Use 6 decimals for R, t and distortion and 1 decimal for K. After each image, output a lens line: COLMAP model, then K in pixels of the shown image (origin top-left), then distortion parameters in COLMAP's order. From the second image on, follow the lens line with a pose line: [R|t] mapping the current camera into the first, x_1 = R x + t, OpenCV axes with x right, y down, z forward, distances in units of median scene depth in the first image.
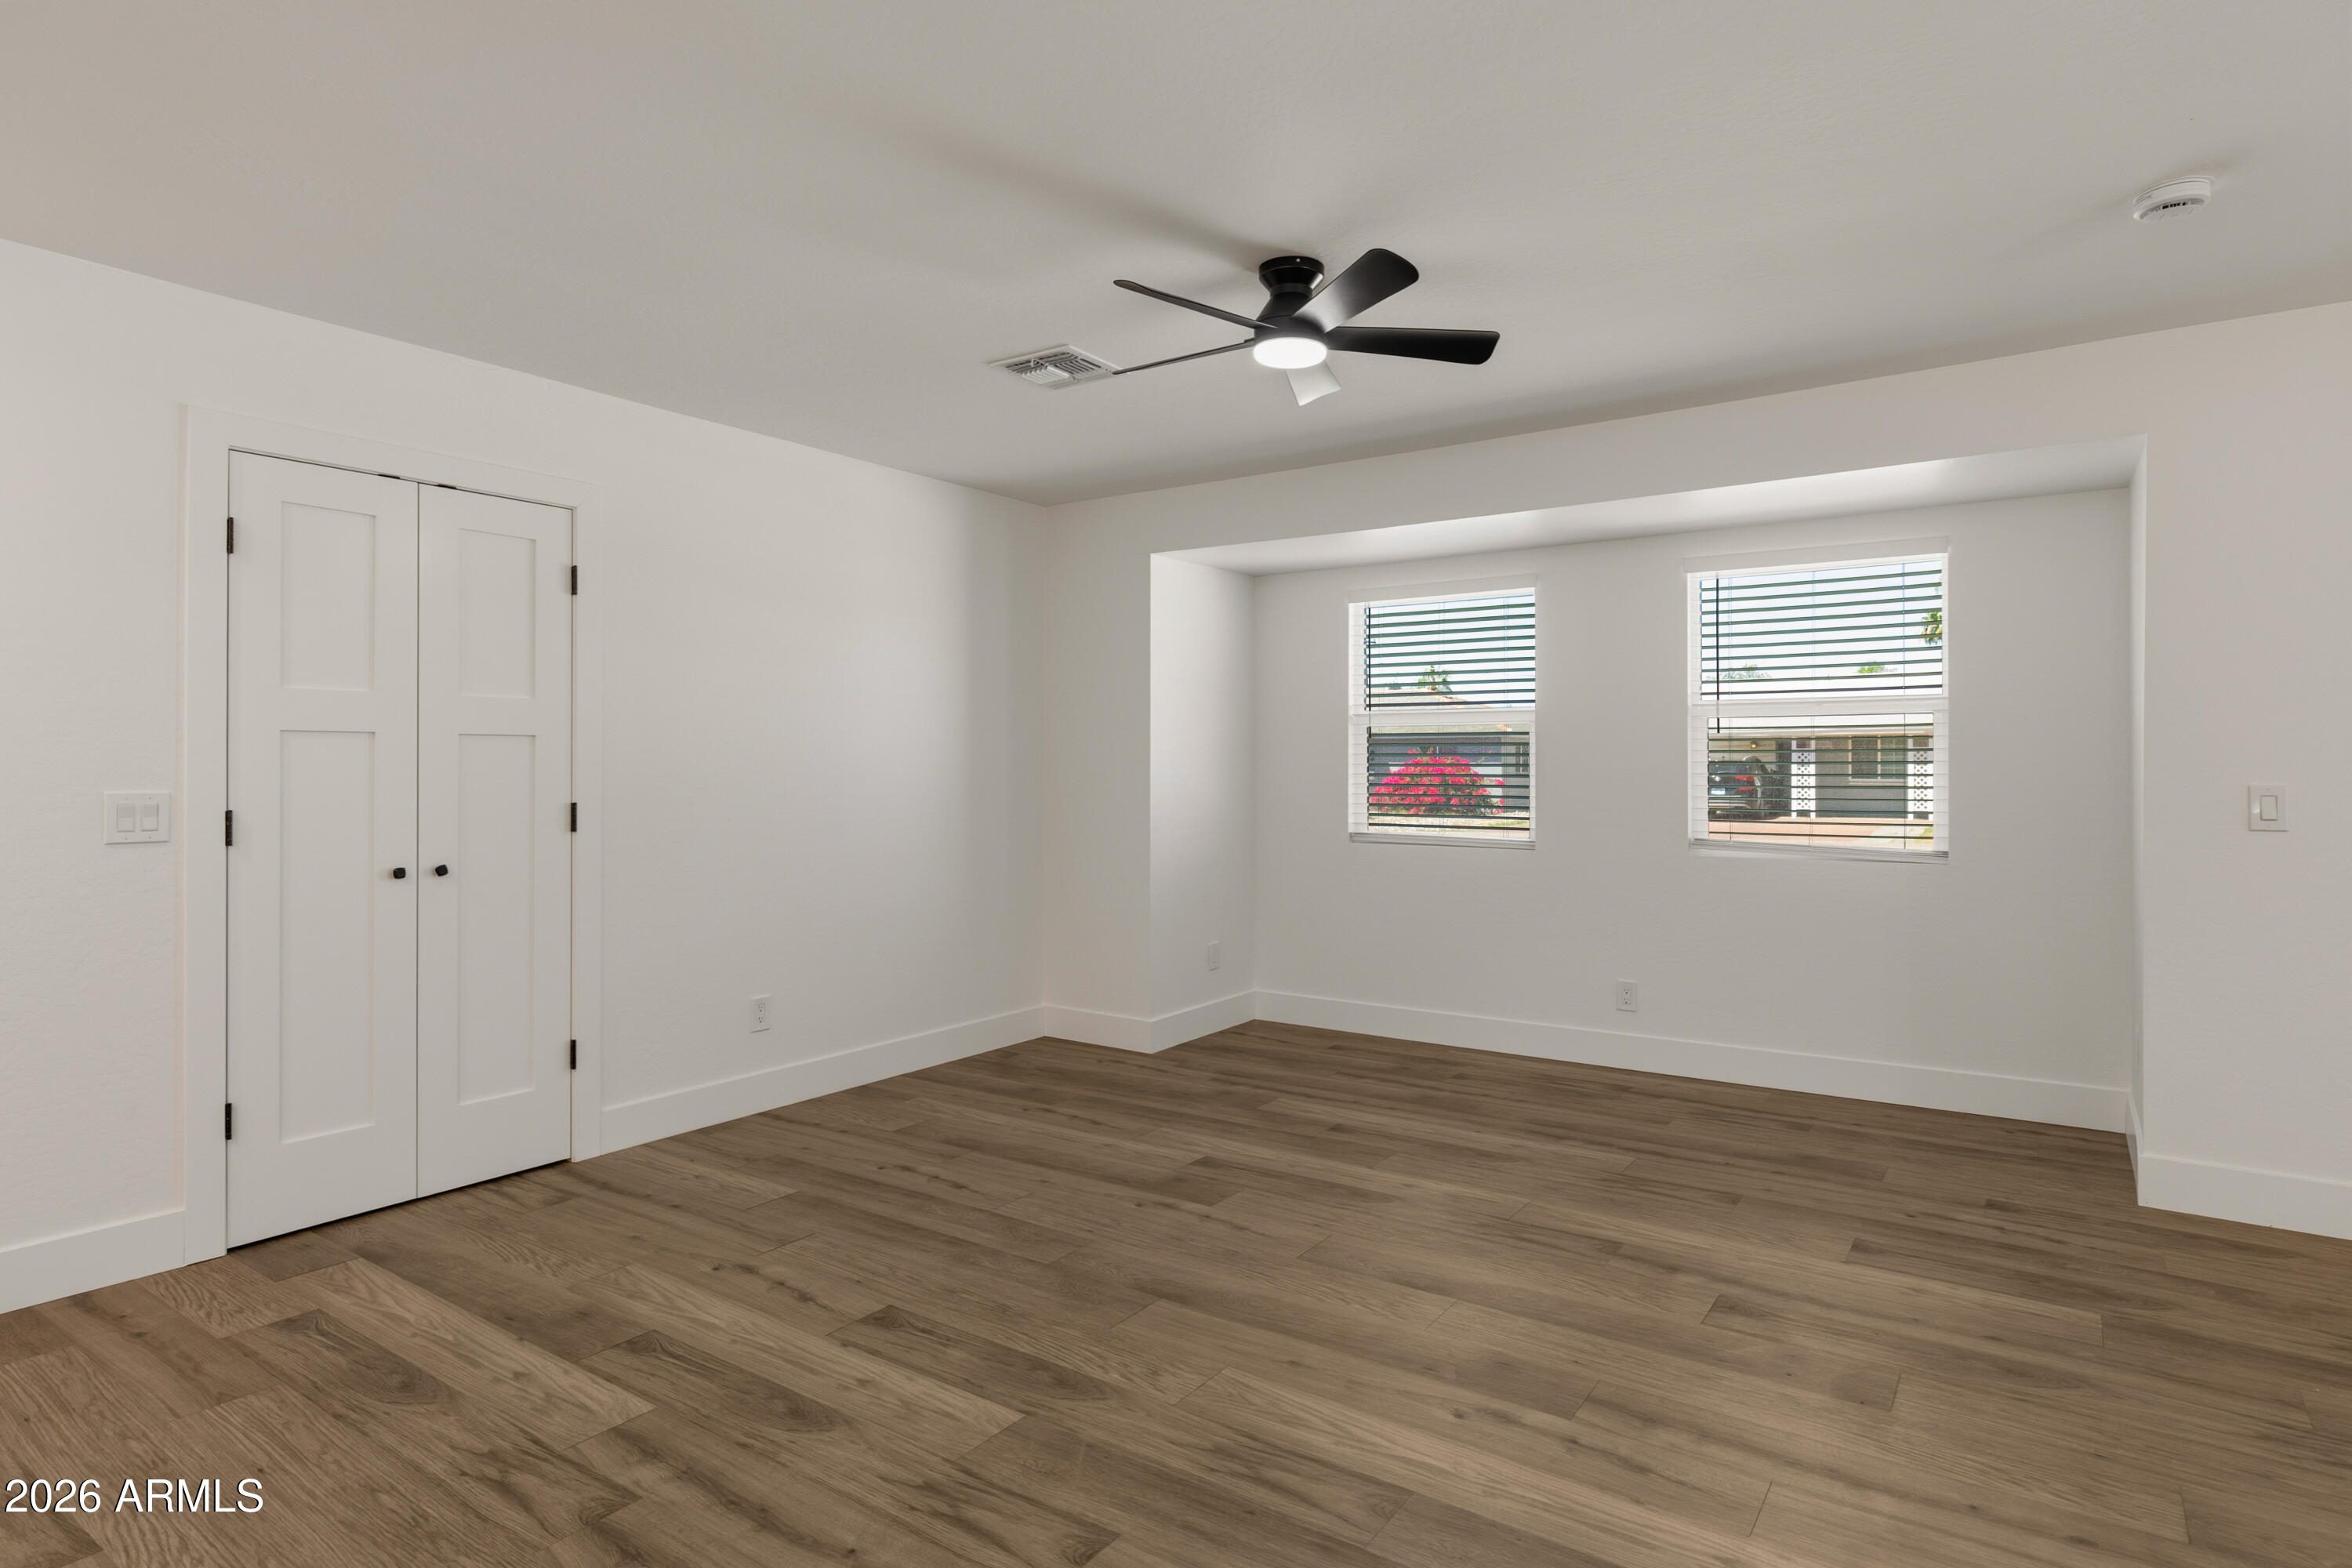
lens RADIAL K [[1253.3, 0, 1168.1], [0, 1253.3, 751.2], [0, 0, 1]] dist [0.001057, -0.000926]
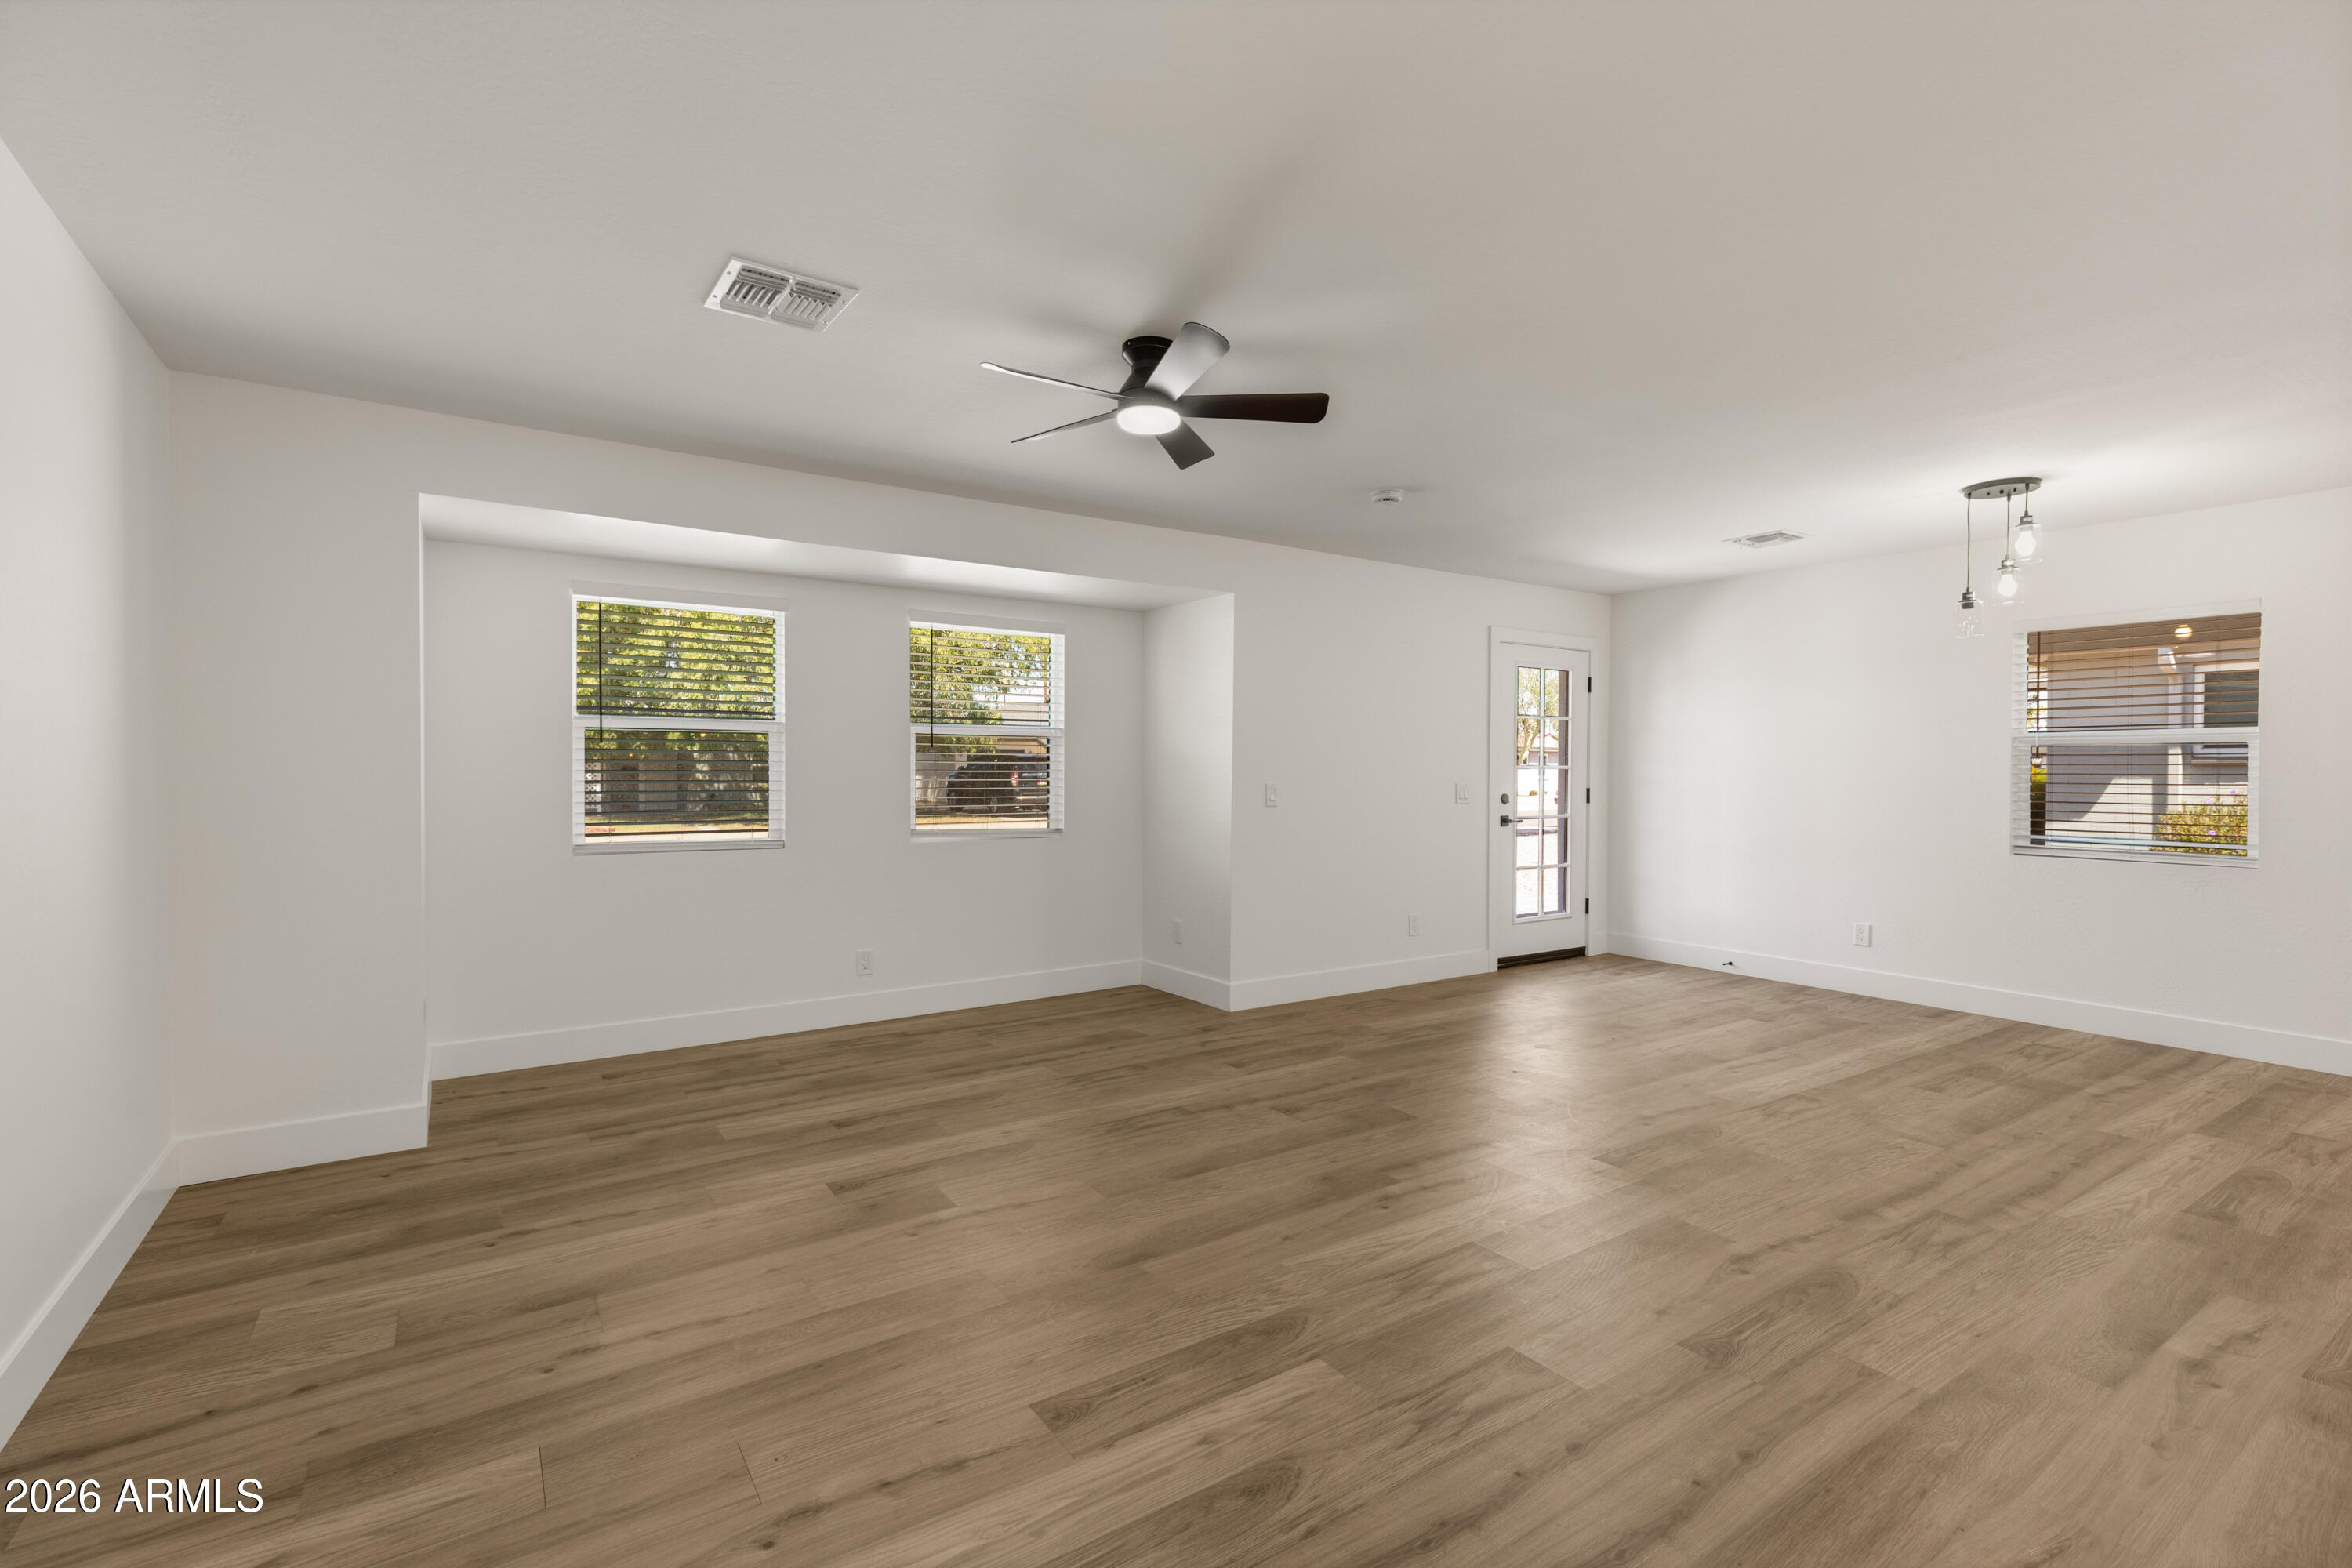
lens RADIAL K [[1055.8, 0, 1150.6], [0, 1055.8, 777.5], [0, 0, 1]] dist [0.008231, -0.001183]
pose [[0.359364, -0.002987, 0.933193, -0.675220], [-0.014627, 0.999854, 0.008833, 0.004778], [-0.933083, -0.016824, 0.359268, 0.523822]]
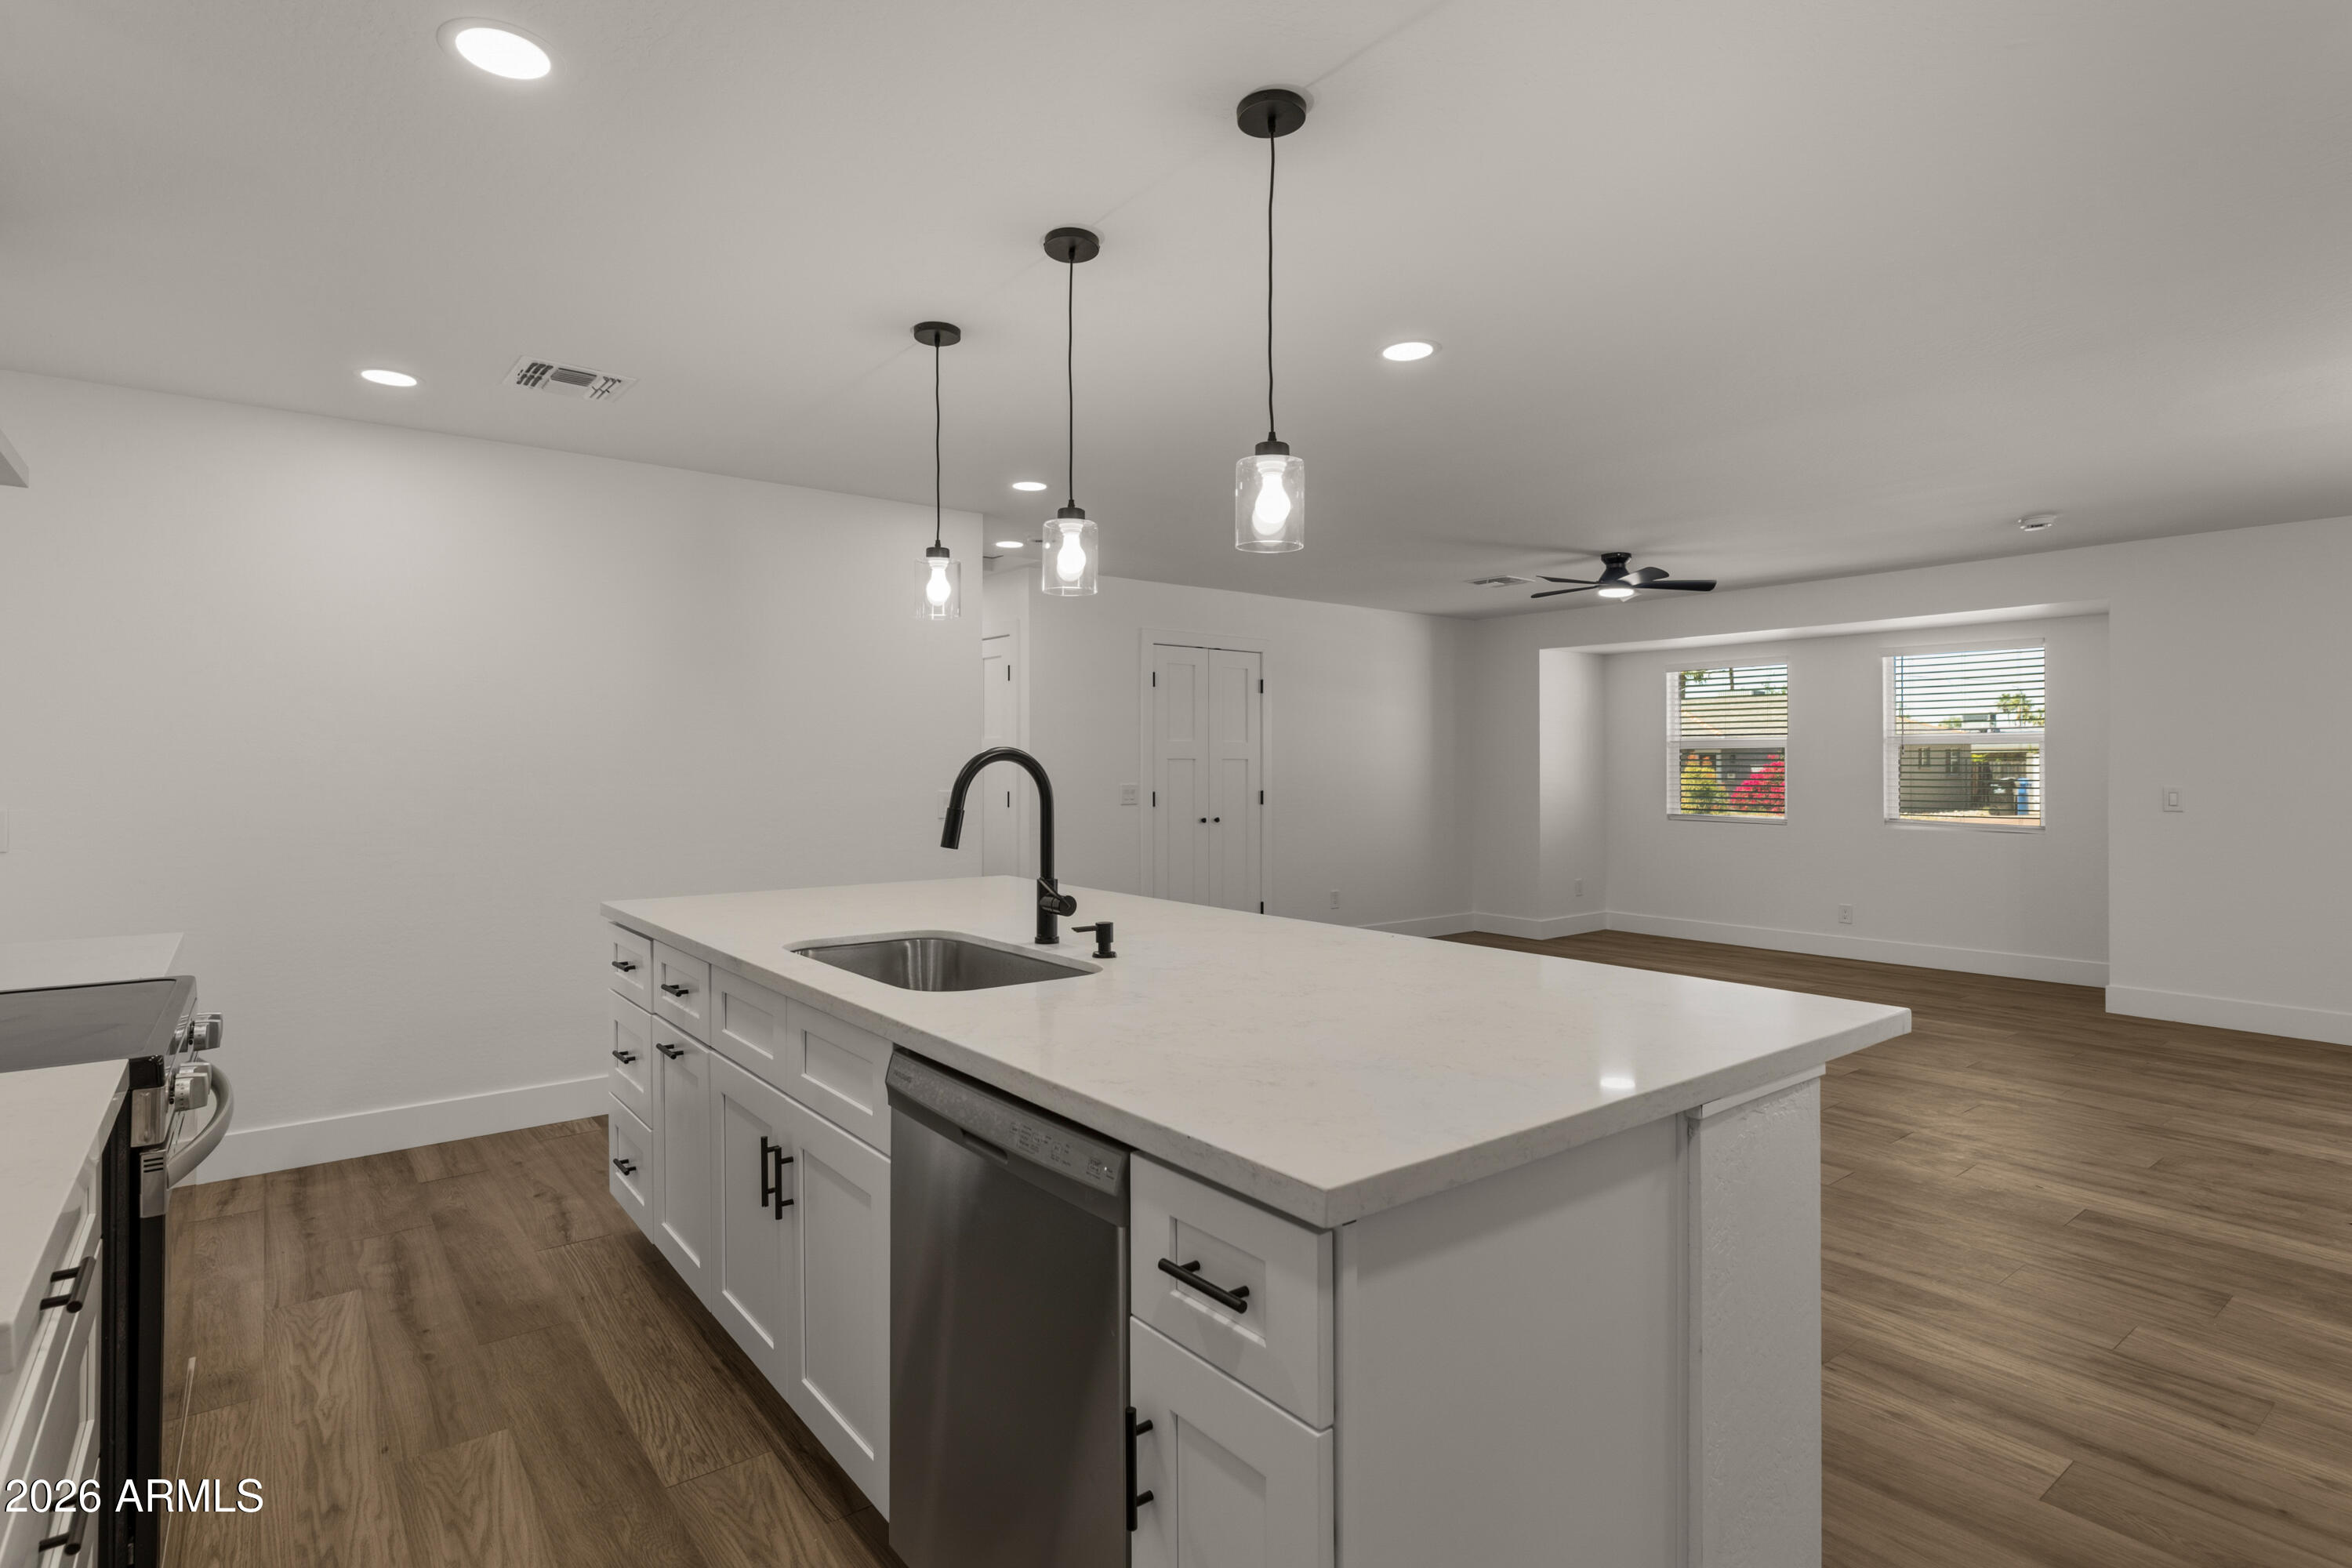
lens RADIAL K [[1191.4, 0, 1174.3], [0, 1191.4, 754.2], [0, 0, 1]] dist [0.004645, 0.002271]
pose [[0.958053, -0.001831, -0.286587, -0.038890], [0.002071, 0.999998, 0.000534, -0.023518], [0.286585, -0.001105, 0.958054, -1.029850]]
